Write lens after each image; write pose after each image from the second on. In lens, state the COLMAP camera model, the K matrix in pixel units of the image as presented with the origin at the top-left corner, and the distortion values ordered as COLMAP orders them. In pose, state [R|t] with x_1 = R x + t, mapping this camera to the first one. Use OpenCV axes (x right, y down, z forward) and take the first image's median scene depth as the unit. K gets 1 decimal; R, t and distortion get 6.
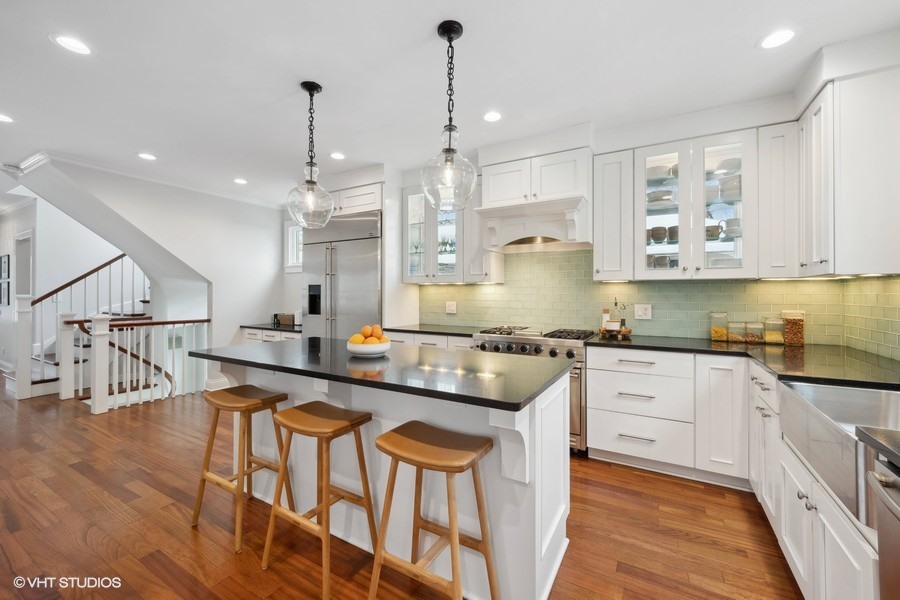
lens RADIAL K [[360.1, 0, 453.4], [0, 360.1, 298.3], [0, 0, 1]] dist [-0.000459, -0.000065]
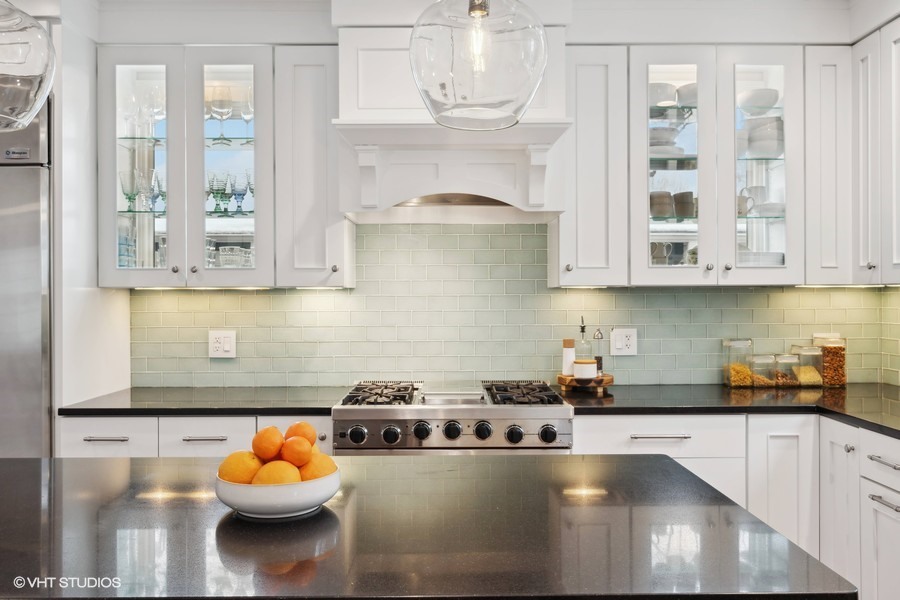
lens RADIAL K [[722.8, 0, 448.8], [0, 722.8, 302.7], [0, 0, 1]] dist [-0.005479, 0.010985]
pose [[0.866648, -0.010410, 0.498811, -0.281440], [0.012565, 0.999921, -0.000962, -0.027194], [-0.498762, 0.007101, 0.866710, 0.187741]]
